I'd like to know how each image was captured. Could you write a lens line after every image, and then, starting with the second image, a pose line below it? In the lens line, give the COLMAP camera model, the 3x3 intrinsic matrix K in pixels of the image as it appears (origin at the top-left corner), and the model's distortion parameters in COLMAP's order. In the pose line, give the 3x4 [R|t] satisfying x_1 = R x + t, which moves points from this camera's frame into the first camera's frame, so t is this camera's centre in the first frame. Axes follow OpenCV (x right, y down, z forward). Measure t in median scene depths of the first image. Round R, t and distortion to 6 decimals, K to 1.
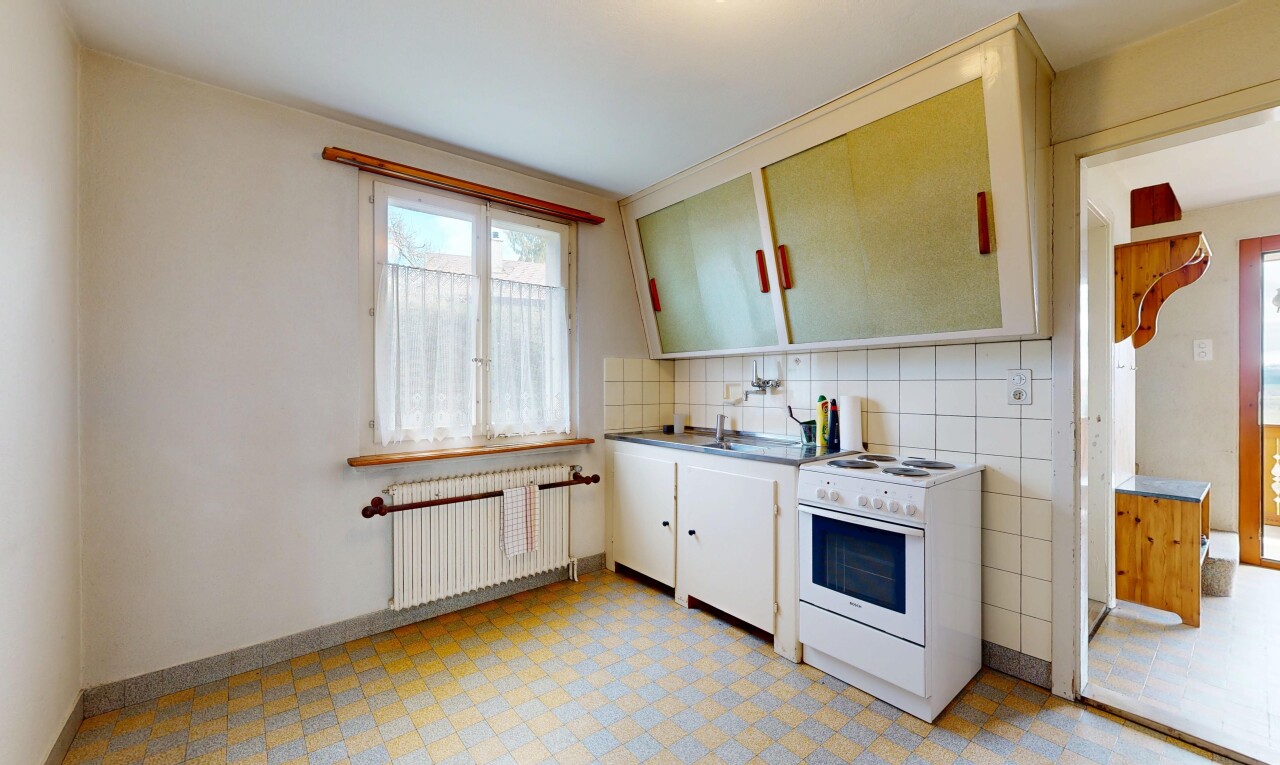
lens RADIAL K [[499.5, 0, 638.0], [0, 499.5, 384.0], [0, 0, 1]] dist [0.001227, 0.000125]
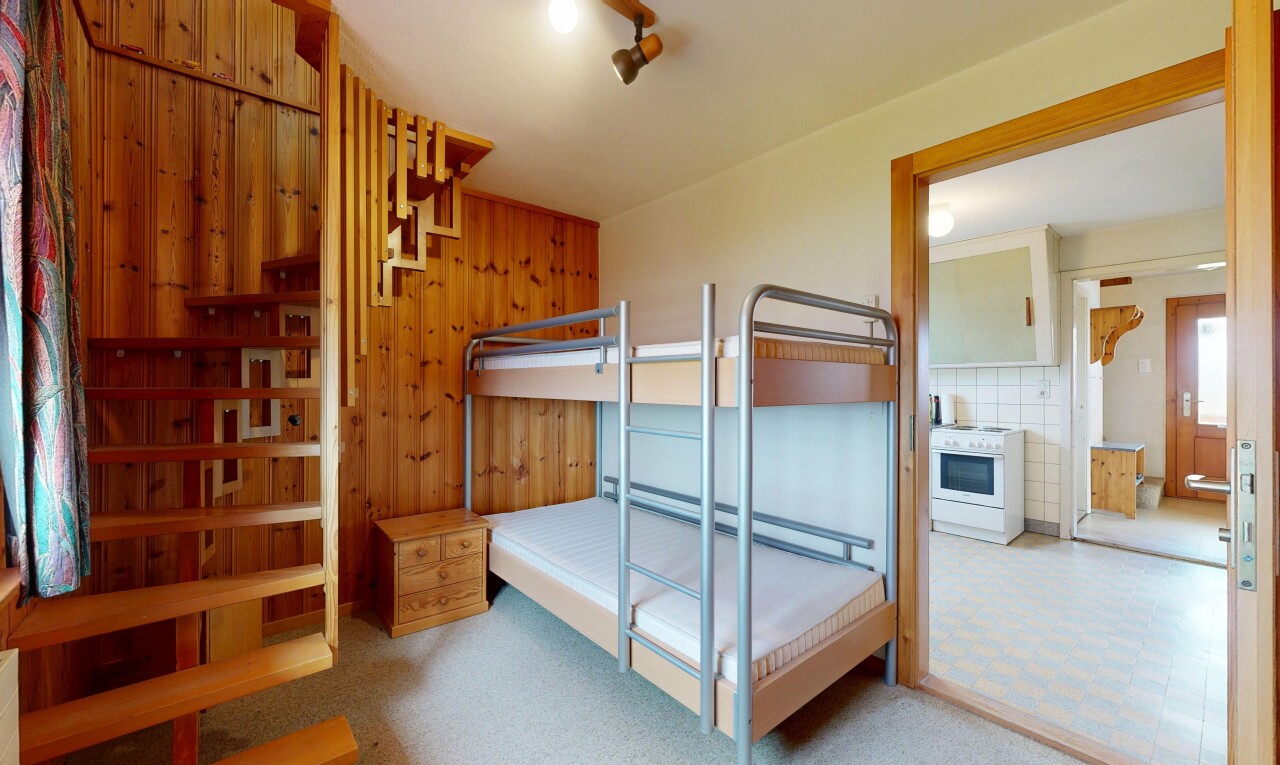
lens RADIAL K [[499.5, 0, 638.0], [0, 499.5, 384.0], [0, 0, 1]] dist [0.001227, 0.000125]
pose [[0.999753, 0.000627, 0.022220, -0.832065], [-0.000646, 0.999999, 0.000860, -0.014462], [-0.022219, -0.000874, 0.999753, -0.888431]]
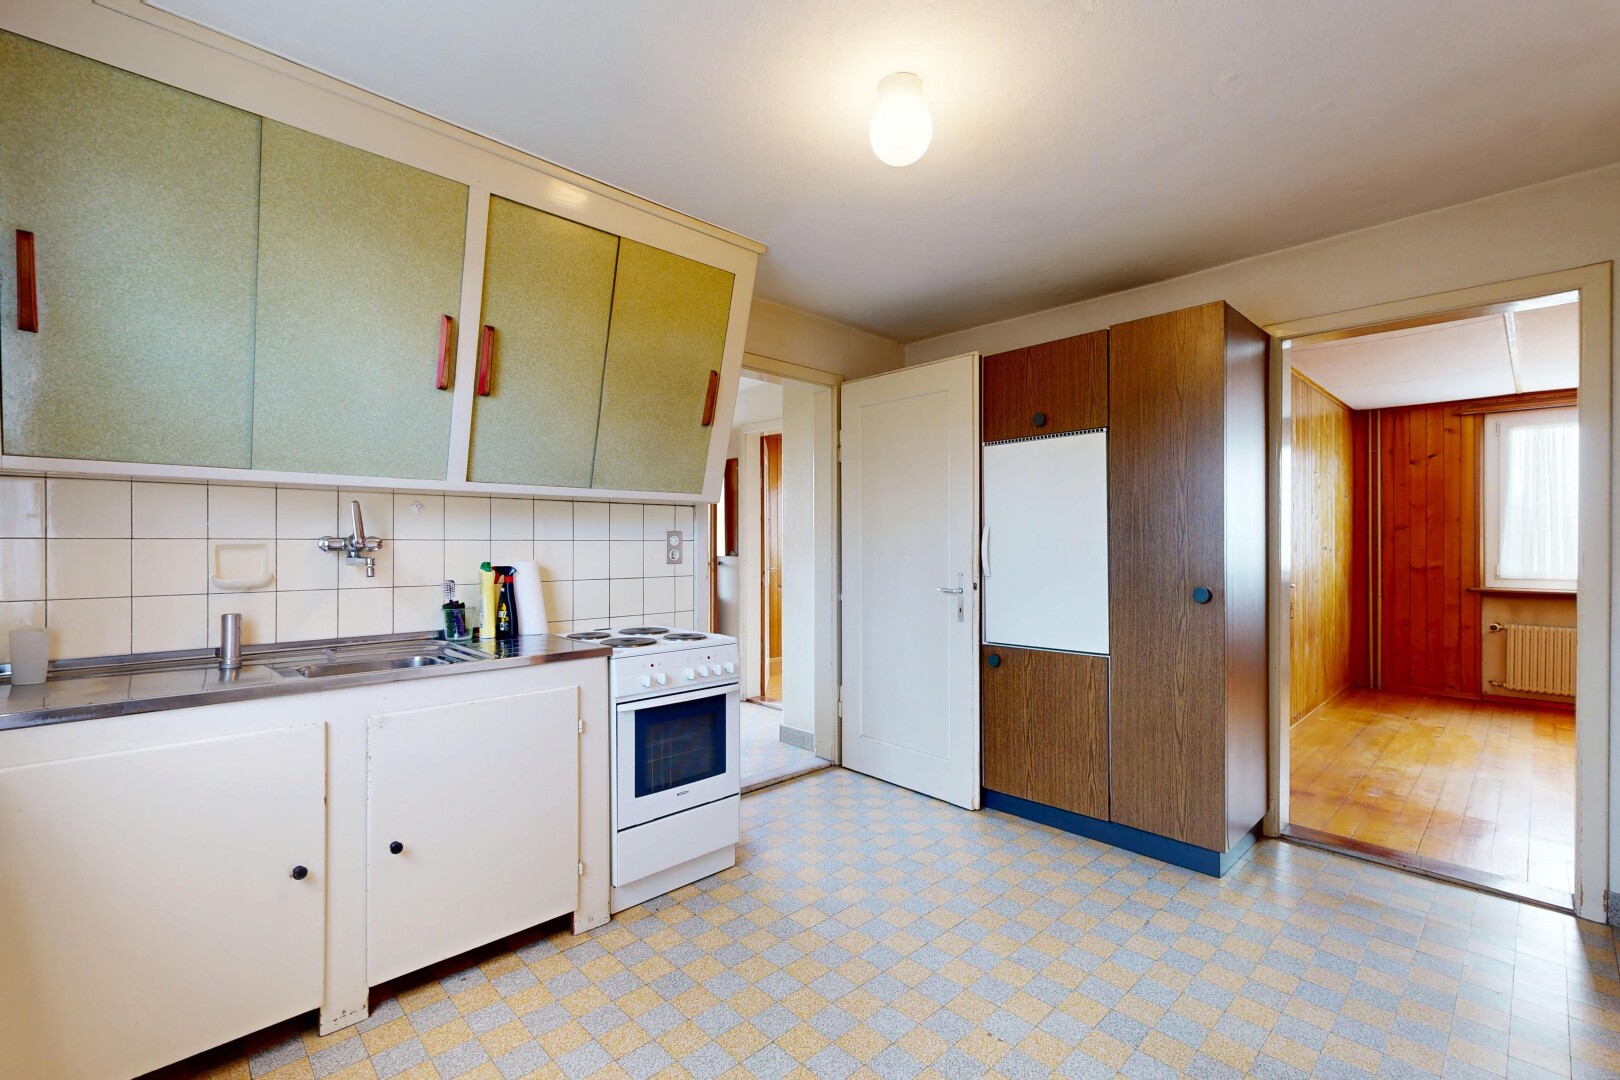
lens RADIAL K [[698.4, 0, 810.0], [0, 698.4, 540.0], [0, 0, 1]] dist [-0.001567, -0.000173]
pose [[-0.086564, 0.004620, 0.996236, -0.709494], [-0.002519, 0.999985, -0.004856, -0.003743], [-0.996243, -0.002930, -0.086551, 0.757554]]
